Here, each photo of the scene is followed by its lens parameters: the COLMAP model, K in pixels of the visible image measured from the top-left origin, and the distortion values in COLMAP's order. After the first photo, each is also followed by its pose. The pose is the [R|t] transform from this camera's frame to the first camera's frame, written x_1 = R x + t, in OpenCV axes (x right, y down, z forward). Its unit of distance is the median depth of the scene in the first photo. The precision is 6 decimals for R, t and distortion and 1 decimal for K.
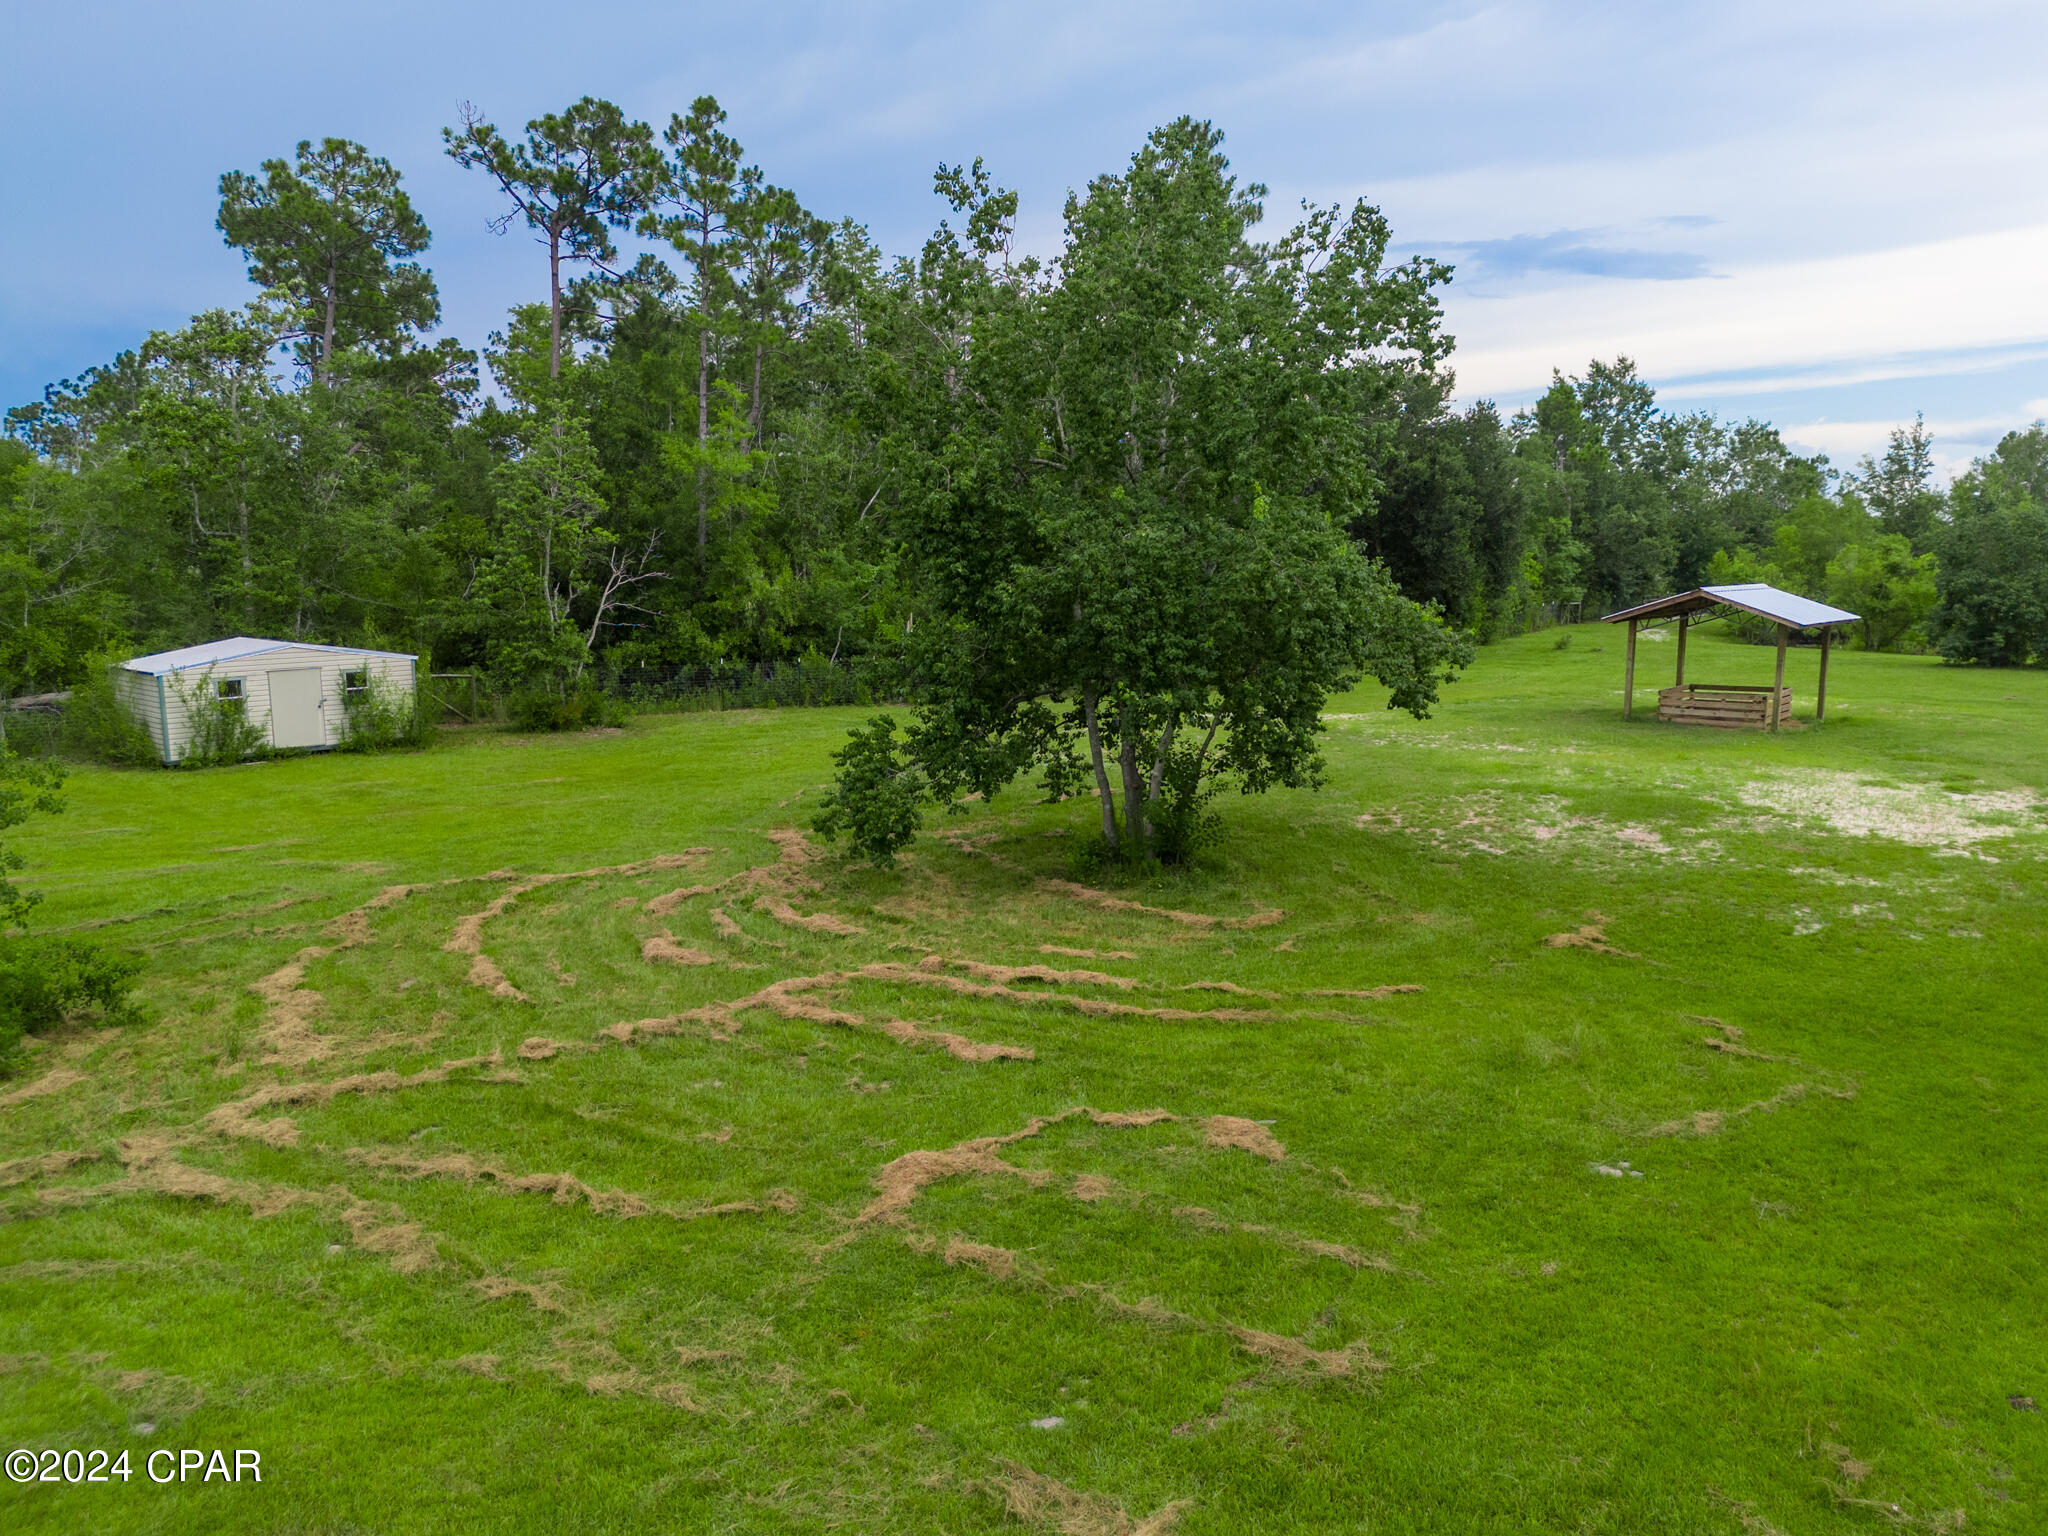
lens RADIAL K [[1498.6, 0, 1031.6], [0, 1498.6, 765.2], [0, 0, 1]] dist [0.061591, -0.074377]
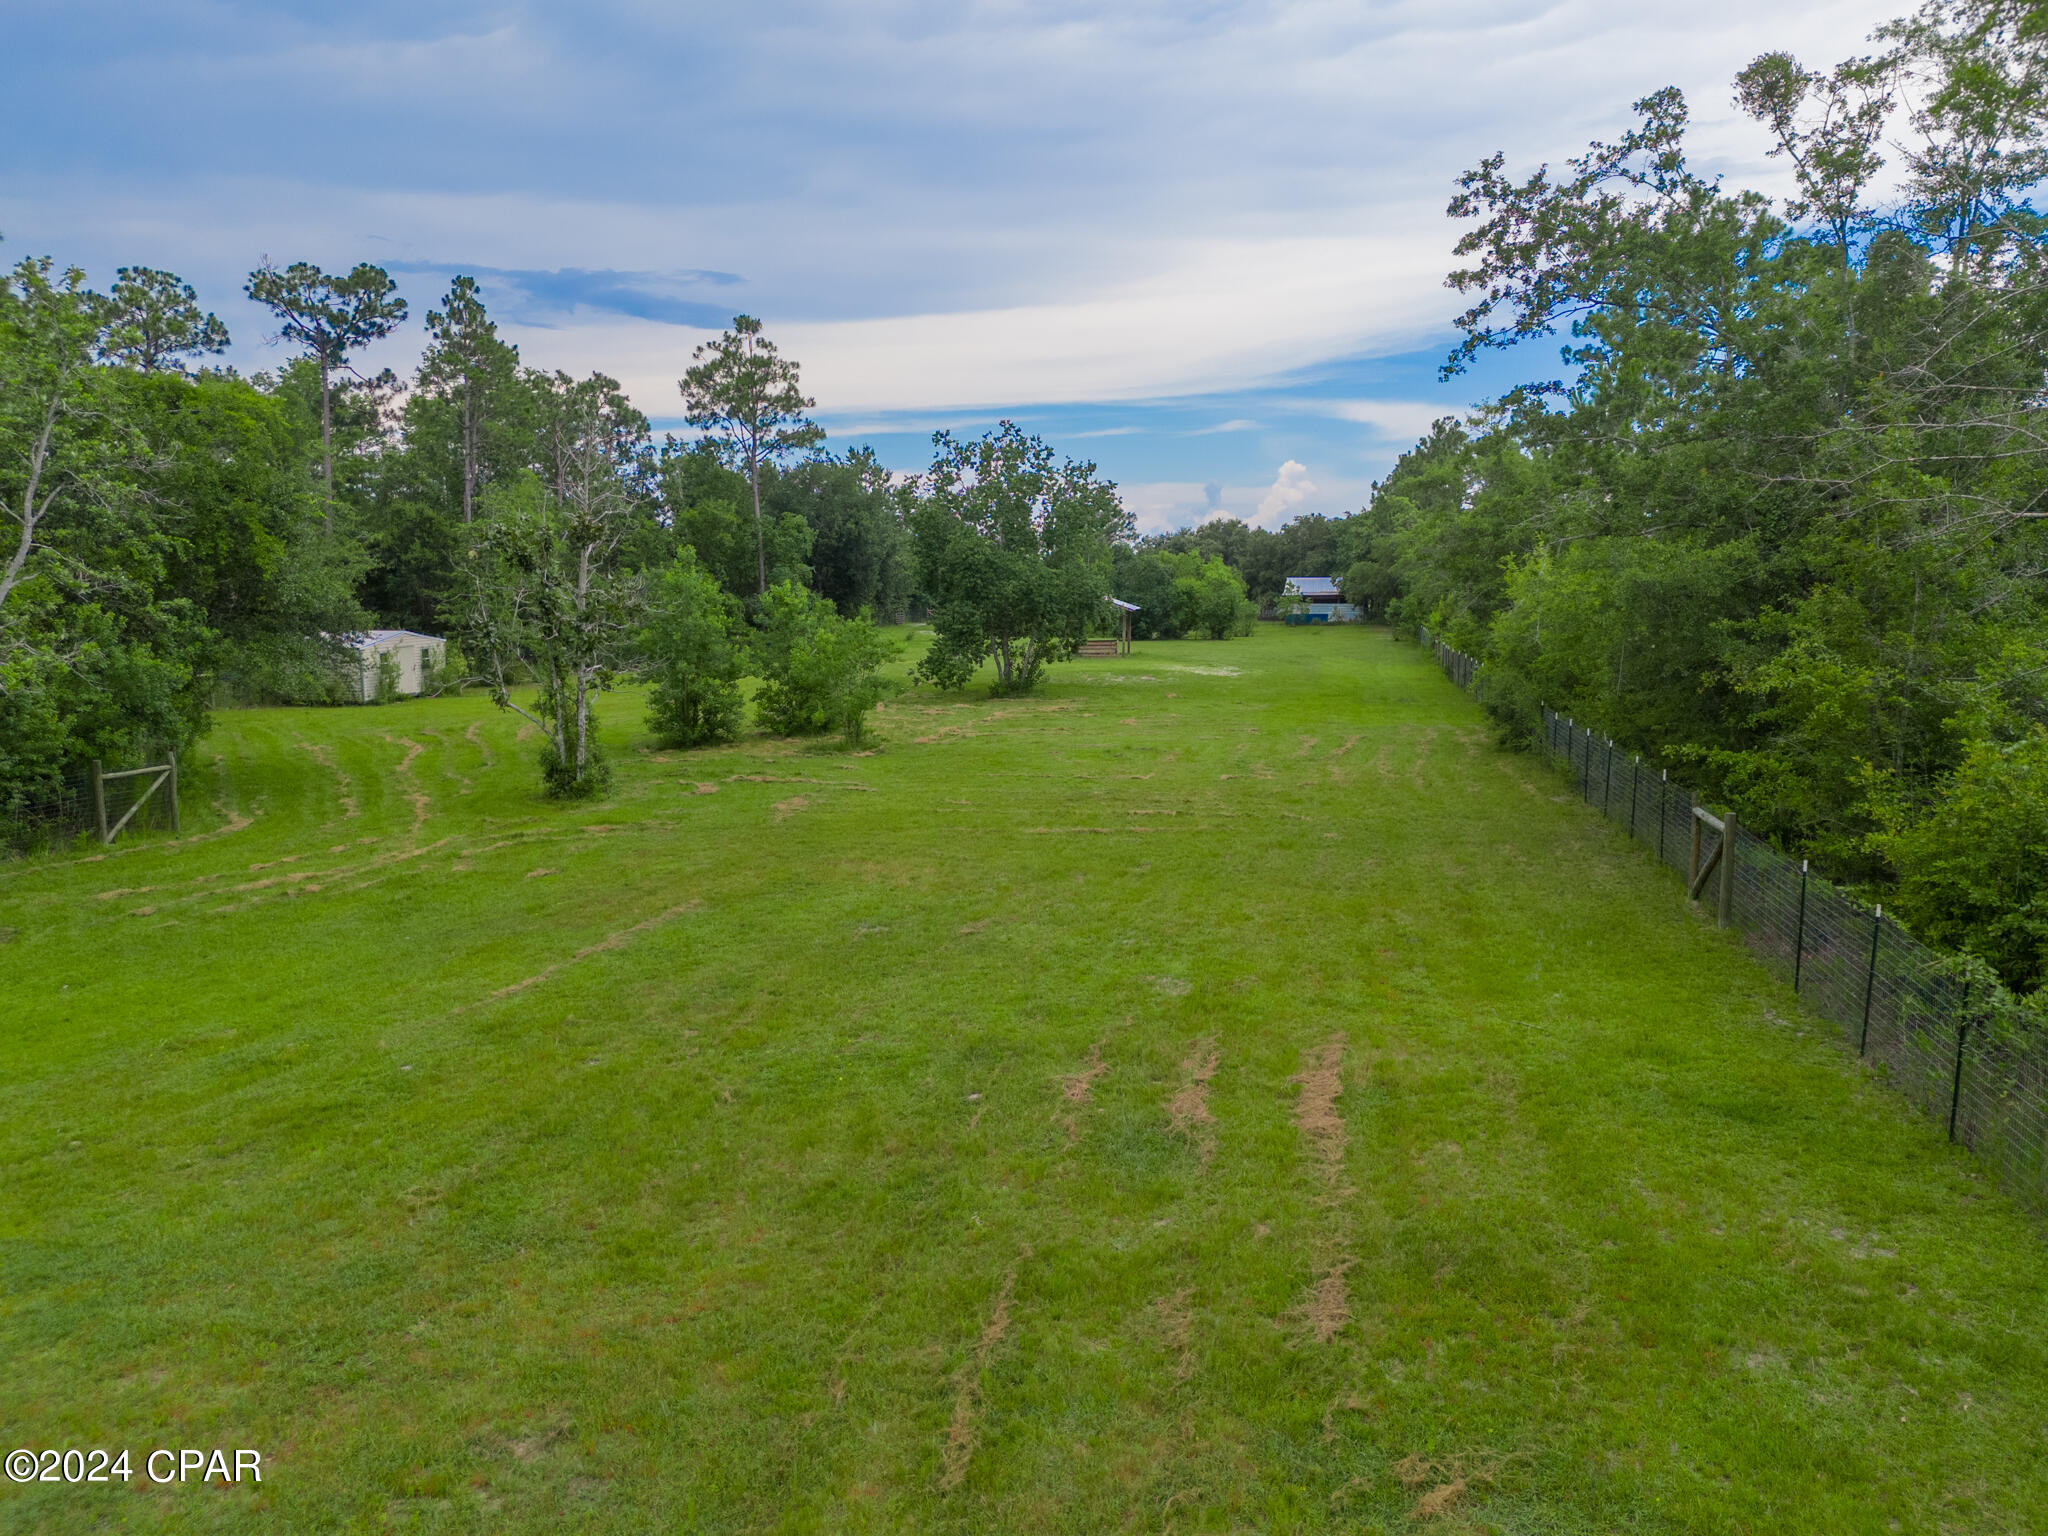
lens RADIAL K [[1498.6, 0, 1031.6], [0, 1498.6, 765.2], [0, 0, 1]] dist [0.061591, -0.074377]
pose [[0.836704, -0.068233, 0.543388, -0.824331], [0.079738, 0.996813, 0.002391, 0.117584], [-0.541819, 0.041328, 0.839478, -0.761786]]
